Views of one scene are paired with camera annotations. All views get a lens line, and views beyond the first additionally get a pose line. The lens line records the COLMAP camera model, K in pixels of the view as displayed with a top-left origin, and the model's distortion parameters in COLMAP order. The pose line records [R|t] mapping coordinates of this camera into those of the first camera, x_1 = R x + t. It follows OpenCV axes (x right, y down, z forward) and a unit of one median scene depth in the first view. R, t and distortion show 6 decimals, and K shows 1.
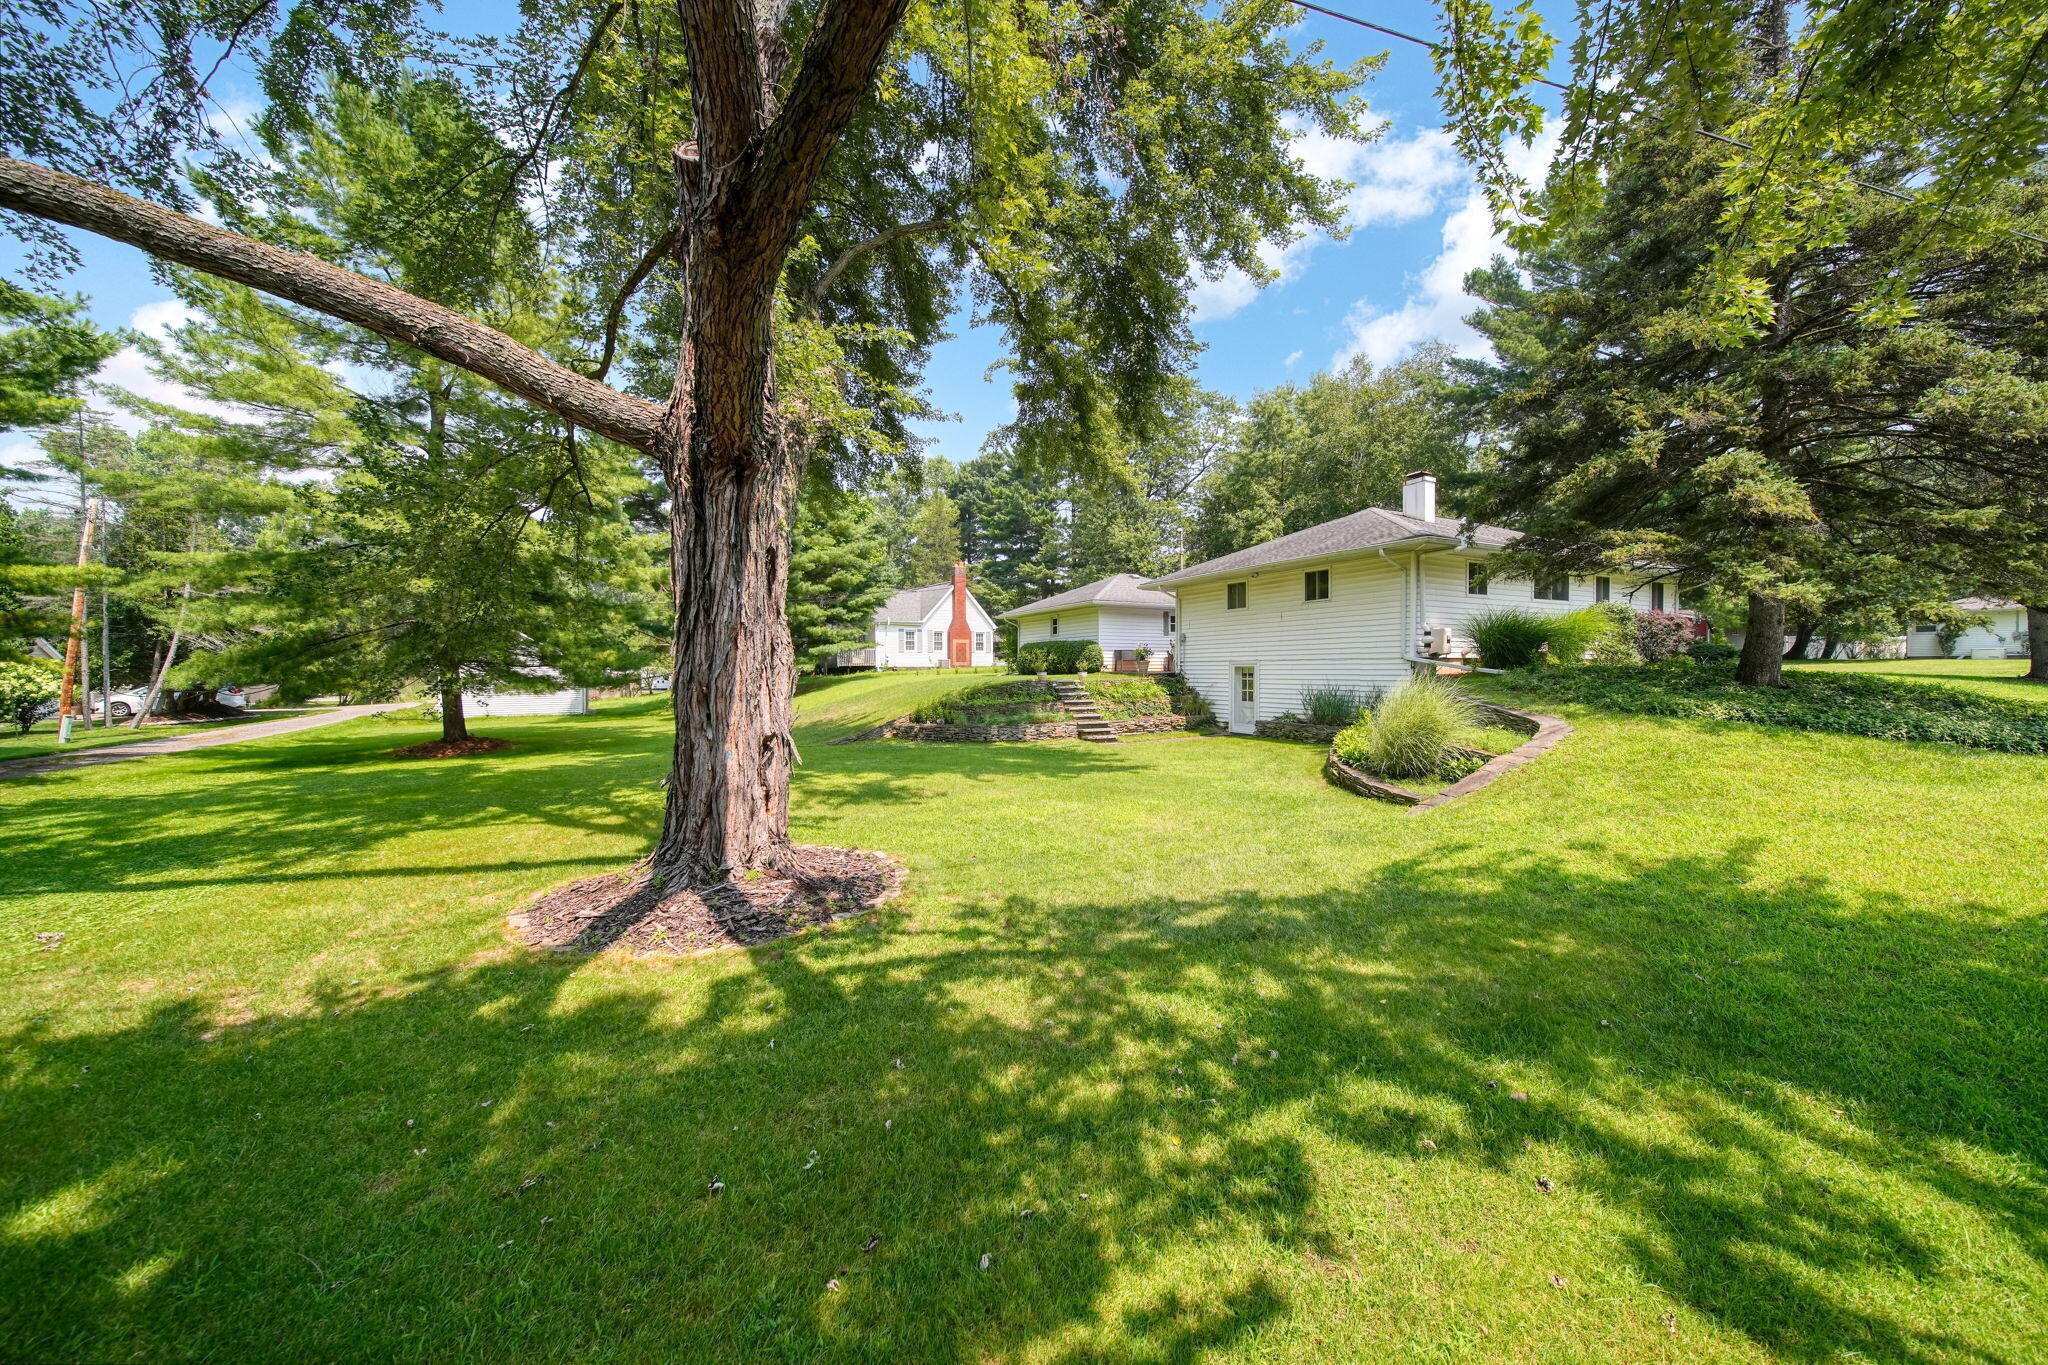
lens RADIAL K [[715.7, 0, 1025.8], [0, 715.7, 684.9], [0, 0, 1]] dist [0.000540, -0.001369]
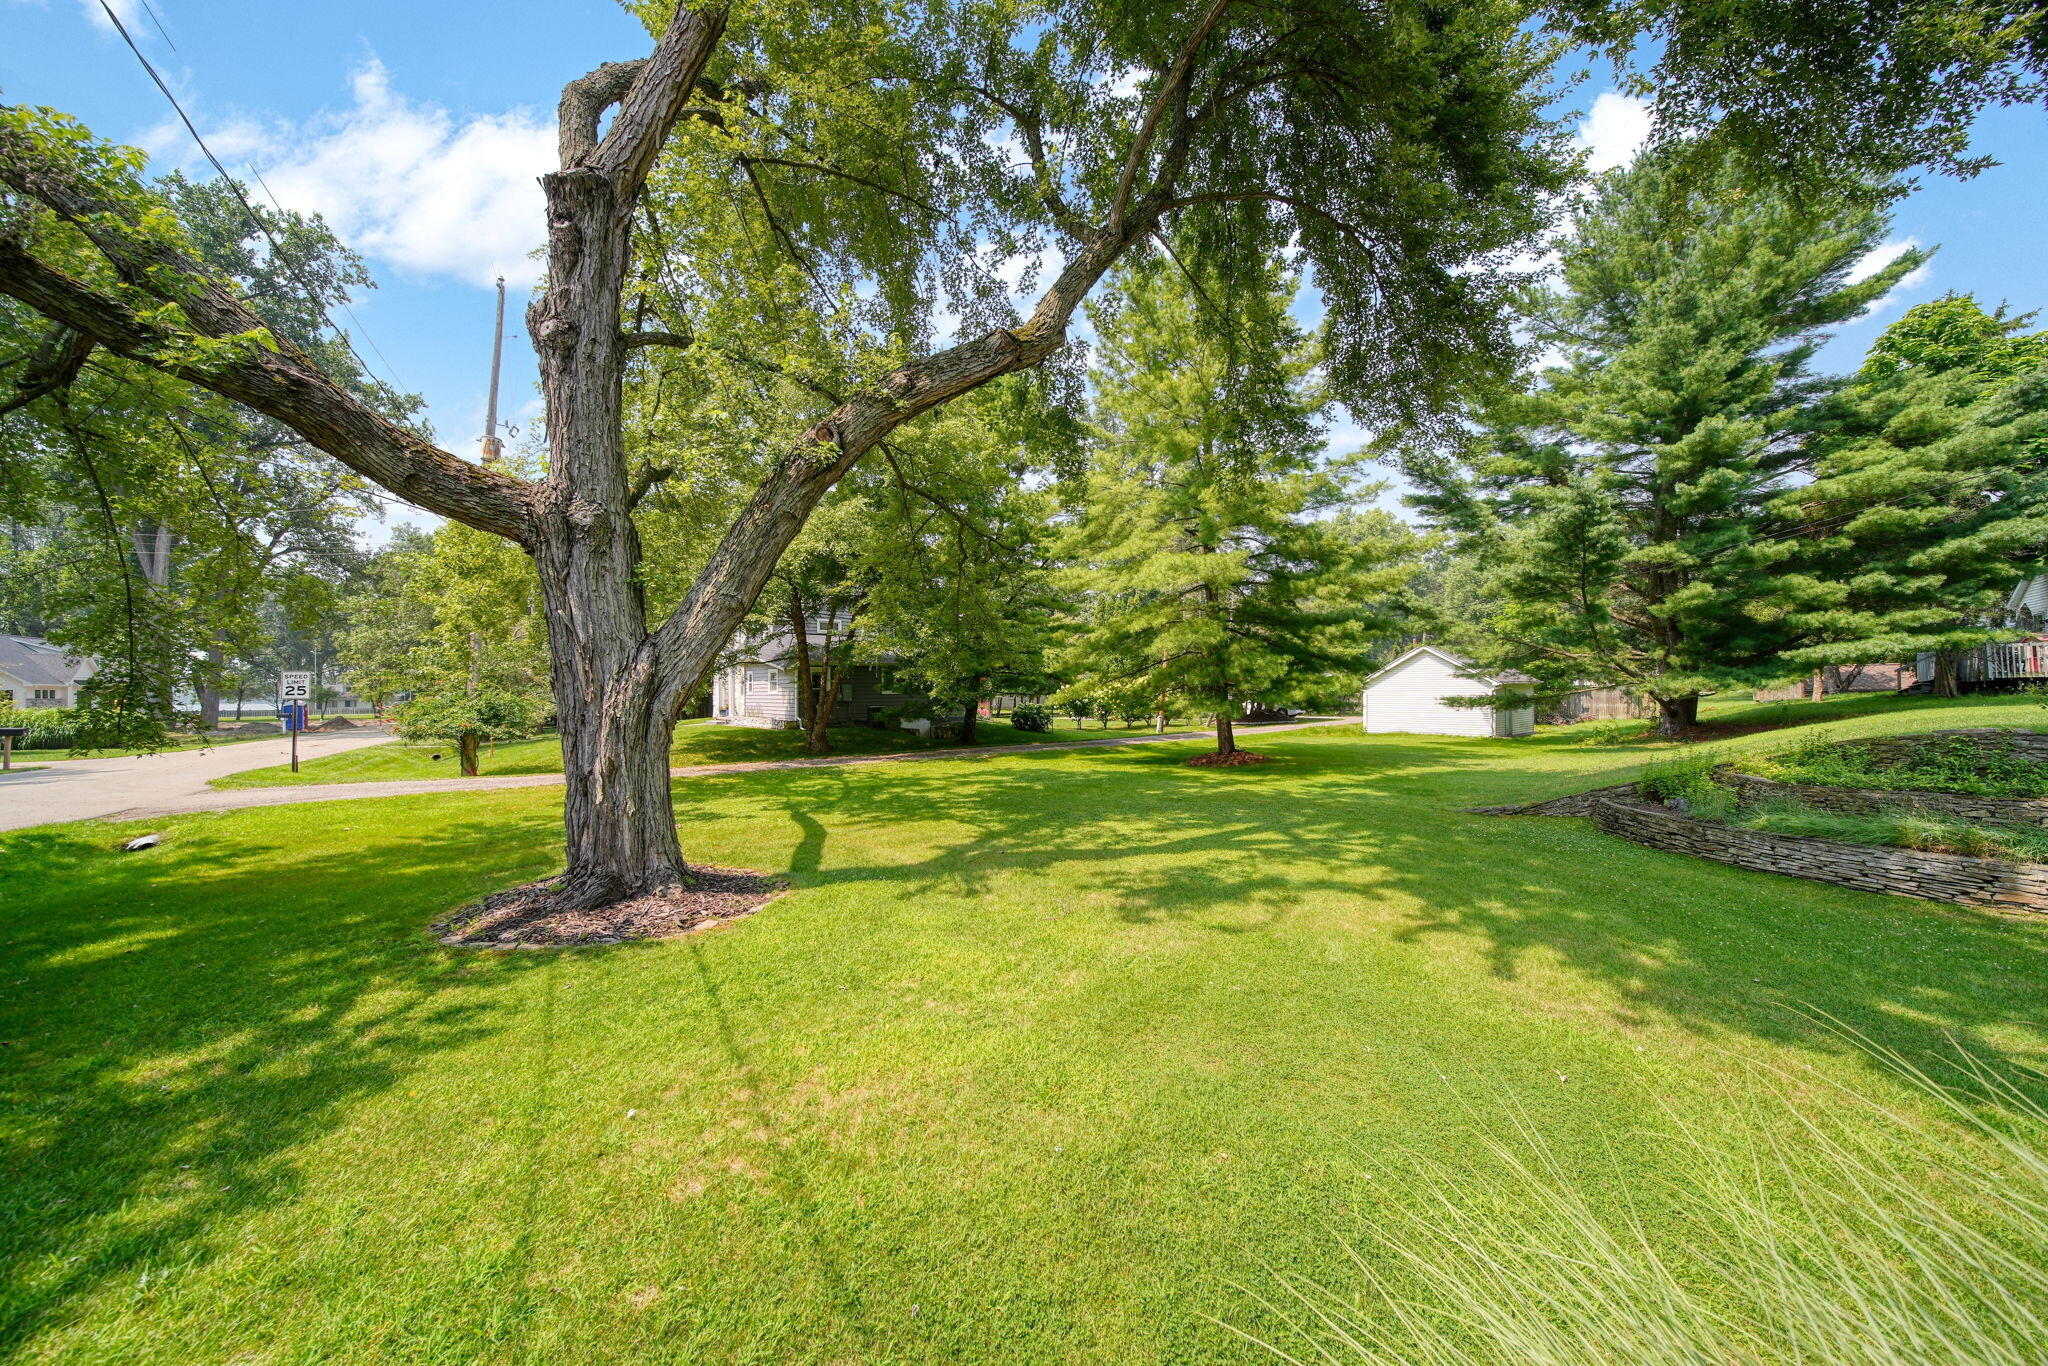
lens RADIAL K [[715.7, 0, 1025.8], [0, 715.7, 685.4], [0, 0, 1]] dist [0.000540, -0.001369]
pose [[0.178922, -0.004740, -0.983852, 0.214258], [-0.010079, 0.999927, -0.006651, -0.017343], [0.983812, 0.011106, 0.178861, 0.372860]]
